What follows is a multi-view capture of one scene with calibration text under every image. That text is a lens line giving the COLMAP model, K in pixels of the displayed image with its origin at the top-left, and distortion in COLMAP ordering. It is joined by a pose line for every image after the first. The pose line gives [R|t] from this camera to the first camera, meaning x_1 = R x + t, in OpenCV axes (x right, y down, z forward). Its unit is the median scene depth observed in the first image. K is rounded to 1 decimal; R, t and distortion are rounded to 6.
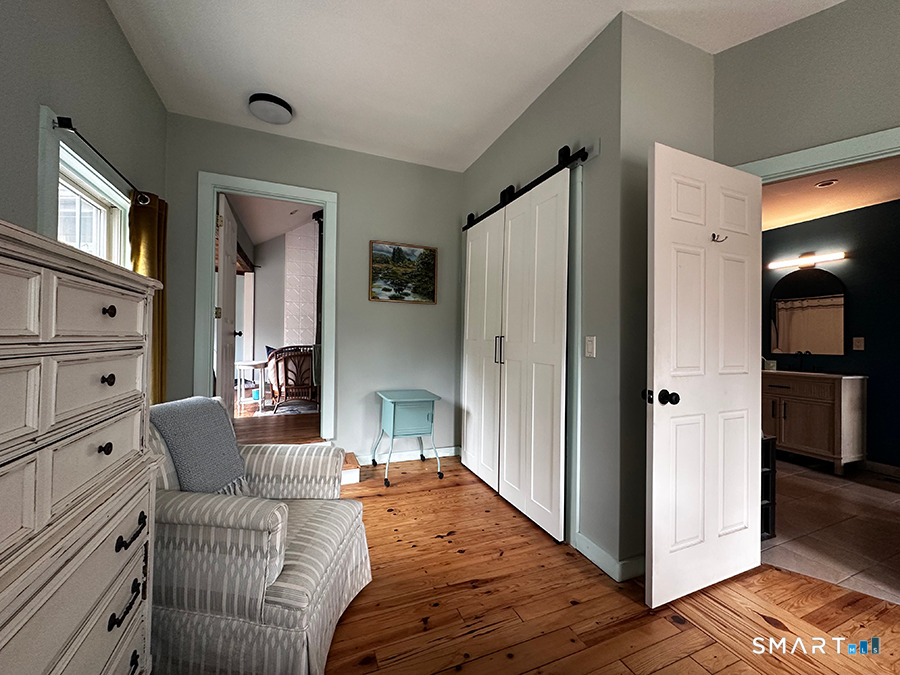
lens RADIAL K [[357.2, 0, 450.0], [0, 357.2, 337.5], [0, 0, 1]] dist [-0.001518, -0.000106]
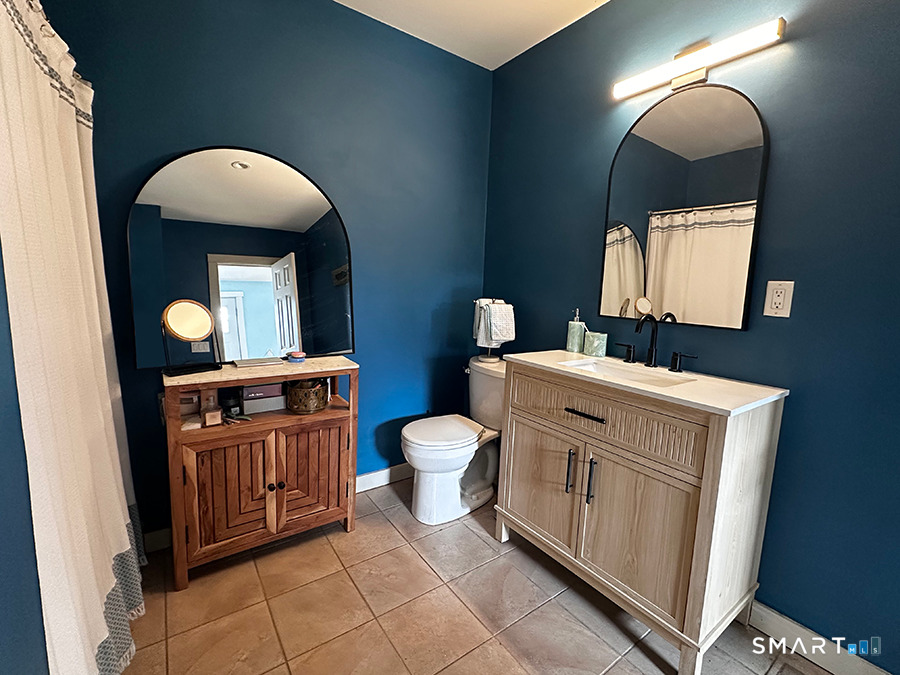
lens RADIAL K [[396.7, 0, 451.0], [0, 396.7, 345.3], [0, 0, 1]] dist [0.000351, 0.000267]
pose [[0.974702, -0.018554, 0.222737, 0.640091], [-0.019979, 0.985327, 0.169505, 0.001536], [-0.222614, -0.169667, 0.960029, 0.596515]]
